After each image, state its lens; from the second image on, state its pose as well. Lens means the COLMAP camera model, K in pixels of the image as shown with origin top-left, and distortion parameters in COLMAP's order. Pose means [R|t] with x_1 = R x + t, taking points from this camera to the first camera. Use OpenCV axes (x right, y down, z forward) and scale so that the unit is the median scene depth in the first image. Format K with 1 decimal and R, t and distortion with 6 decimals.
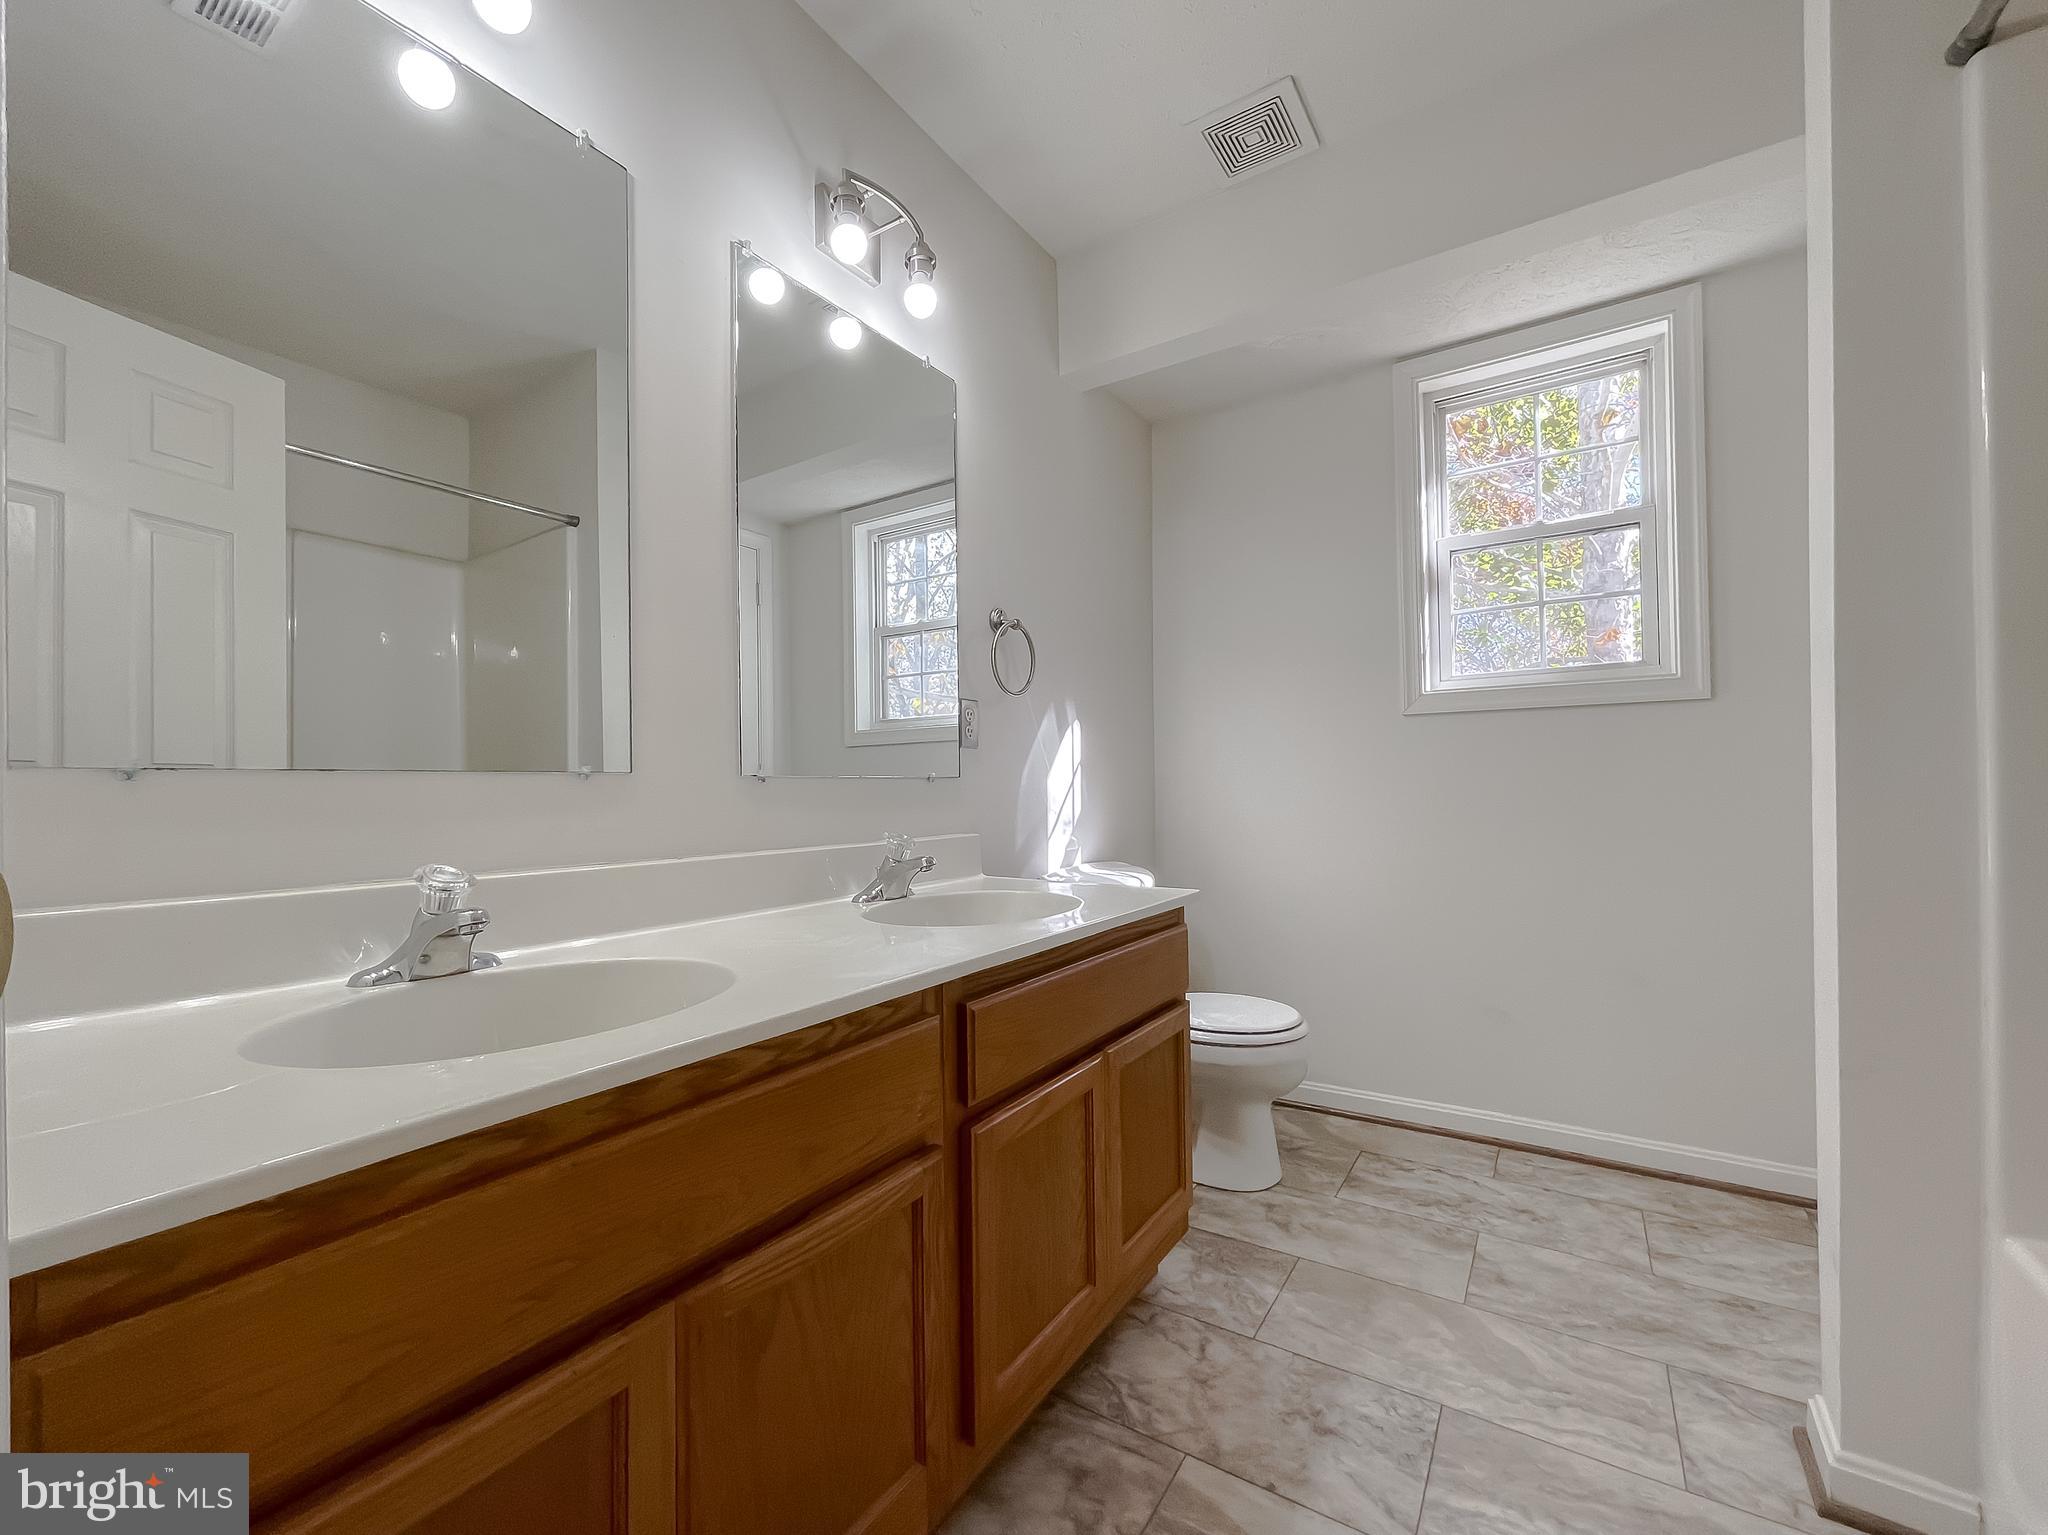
lens RADIAL K [[862.9, 0, 1006.8], [0, 862.9, 781.6], [0, 0, 1]] dist [-0.000327, -0.000424]
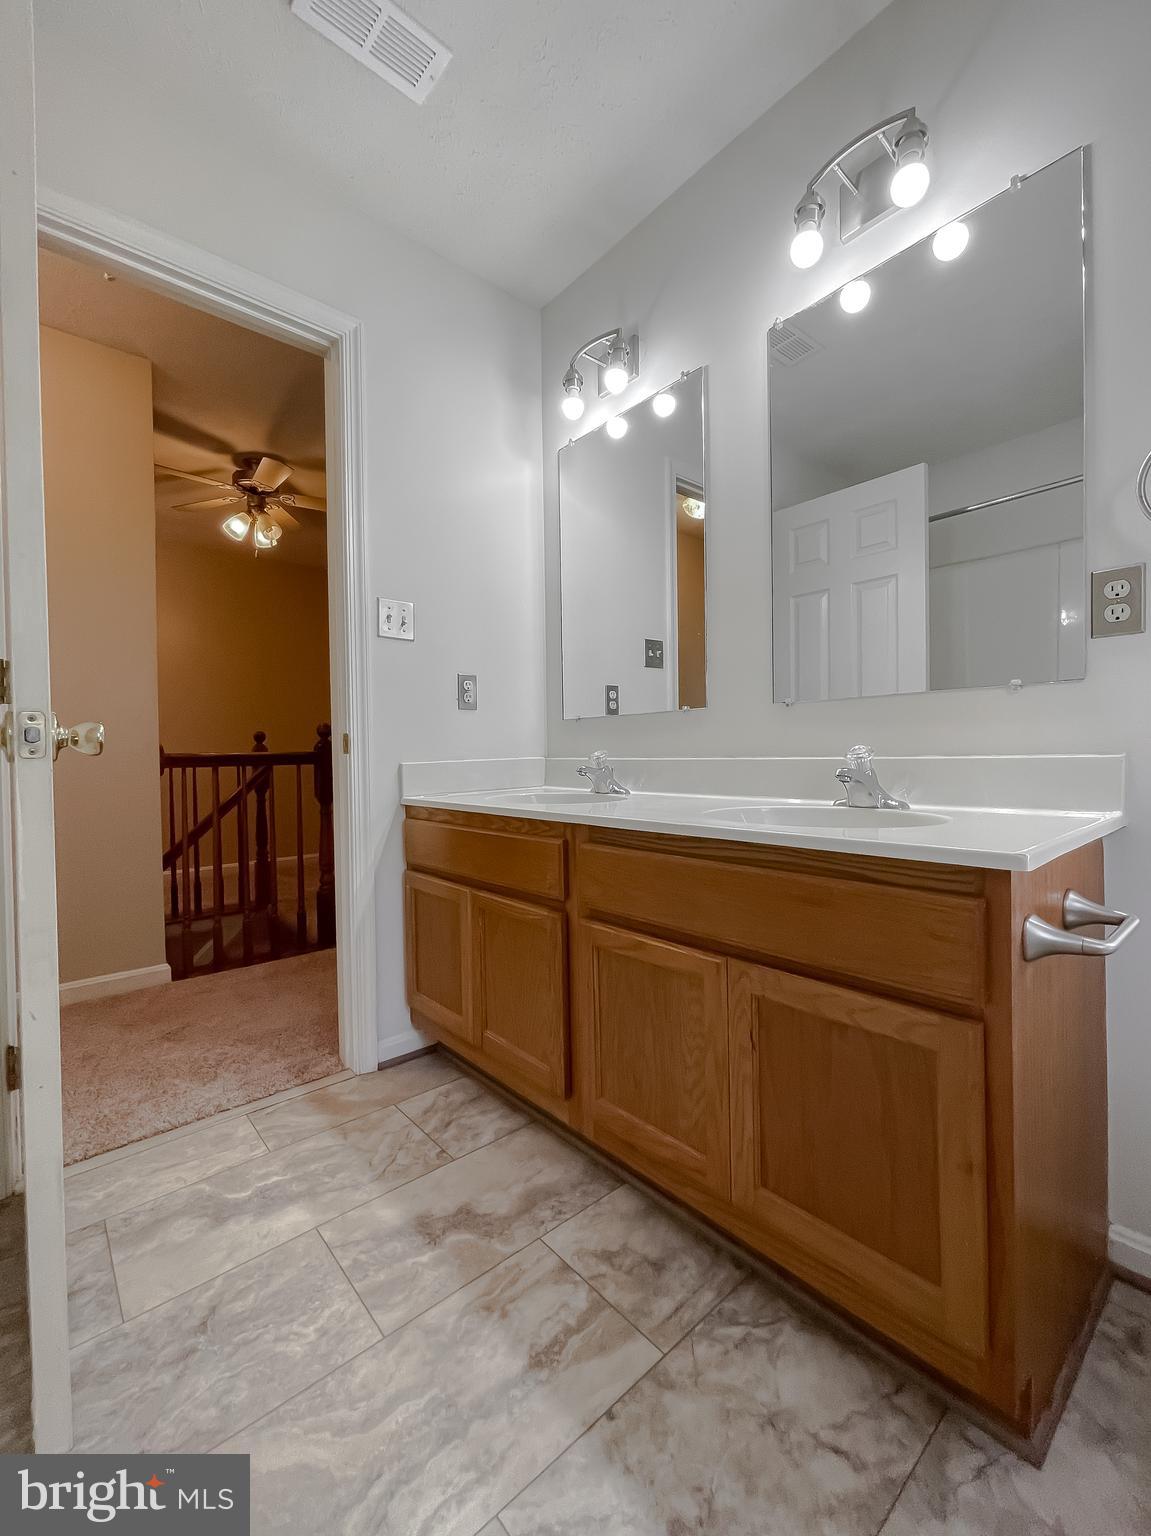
lens RADIAL K [[647.2, 0, 566.8], [0, 647.2, 758.2], [0, 0, 1]] dist [-0.000327, -0.000424]
pose [[-0.292266, 0.027325, -0.955947, 0.931432], [0.028969, 0.999386, 0.019710, 0.060730], [0.955898, -0.021932, -0.292878, 1.107209]]
